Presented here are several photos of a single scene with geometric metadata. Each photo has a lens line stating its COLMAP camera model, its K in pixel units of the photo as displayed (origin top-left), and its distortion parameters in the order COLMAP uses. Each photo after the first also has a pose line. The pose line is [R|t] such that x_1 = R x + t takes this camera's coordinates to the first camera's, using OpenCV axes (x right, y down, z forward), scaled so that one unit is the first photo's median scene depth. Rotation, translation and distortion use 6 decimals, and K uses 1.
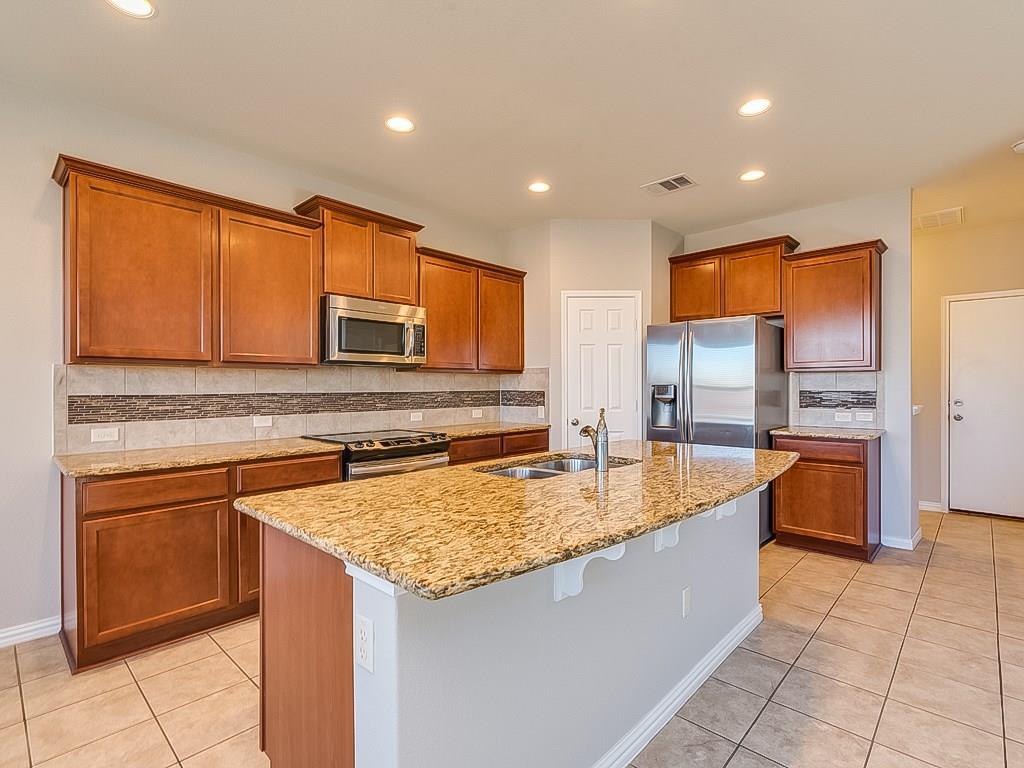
lens RADIAL K [[498.6, 0, 519.5], [0, 498.6, 384.6], [0, 0, 1]] dist [0.003949, -0.001132]
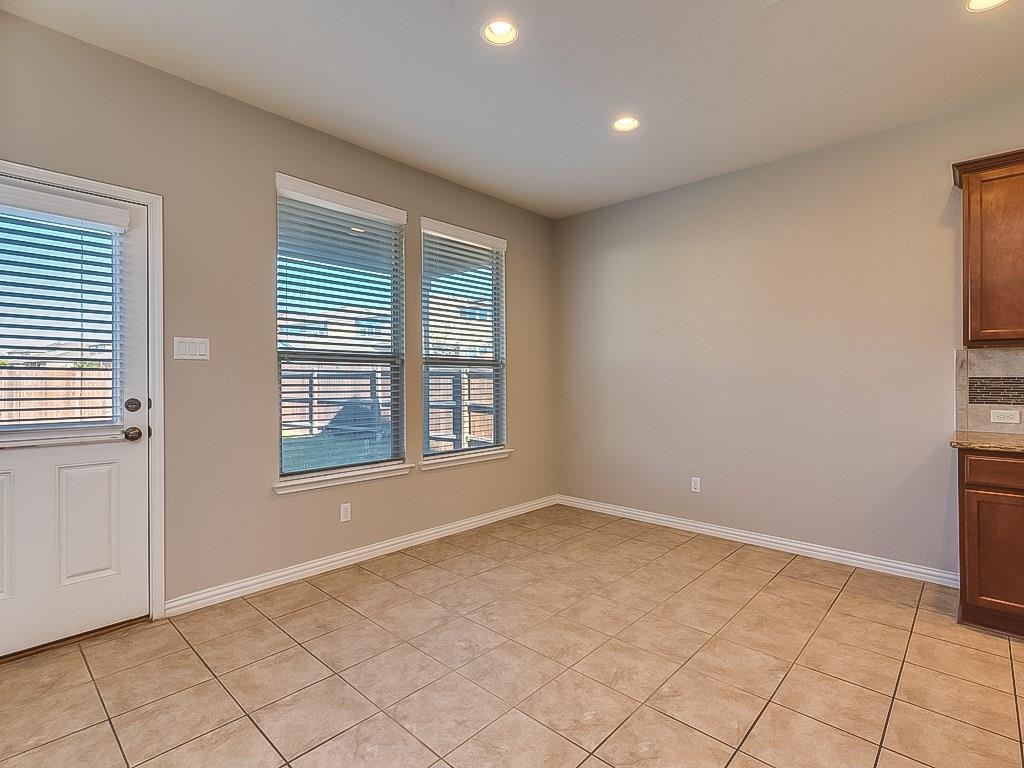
lens RADIAL K [[498.6, 0, 516.2], [0, 498.6, 380.1], [0, 0, 1]] dist [0.003949, -0.001132]
pose [[0.002770, 0.005266, -0.999982, 0.139003], [0.004176, 0.999977, 0.005277, 0.012919], [0.999987, -0.004190, 0.002748, 0.001158]]
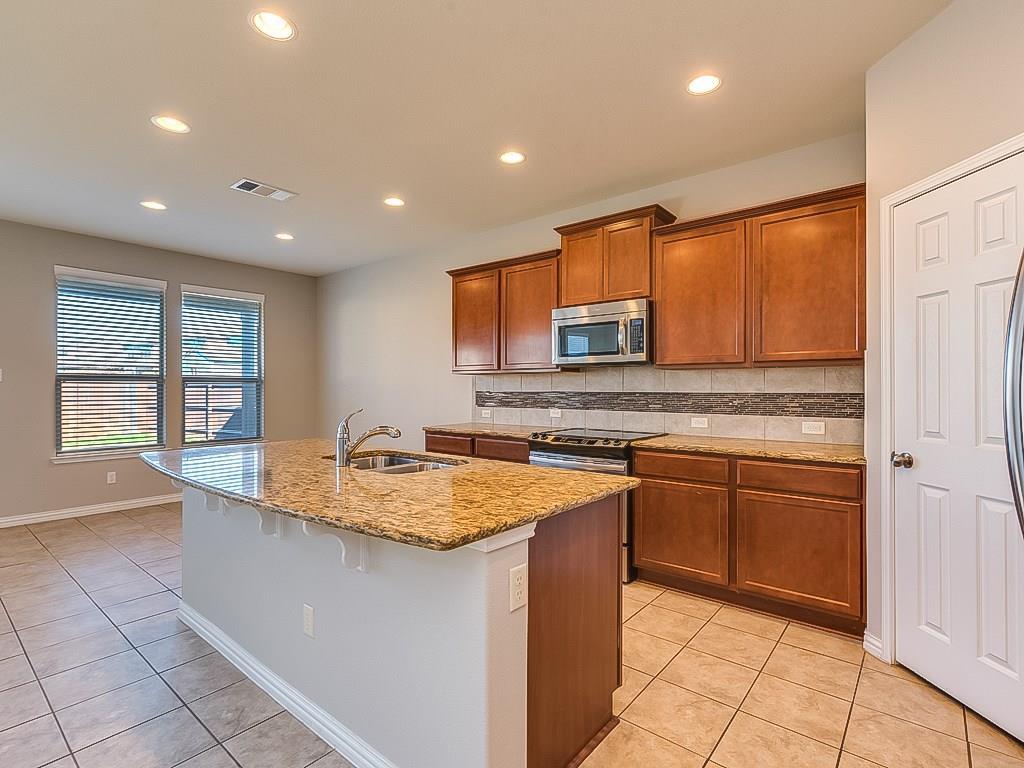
lens RADIAL K [[498.6, 0, 514.3], [0, 498.6, 386.1], [0, 0, 1]] dist [0.003949, -0.001132]
pose [[0.061505, 0.000790, -0.998106, 0.713374], [0.004748, 0.999988, 0.001084, 0.001178], [0.998095, -0.004806, 0.061501, 0.738875]]
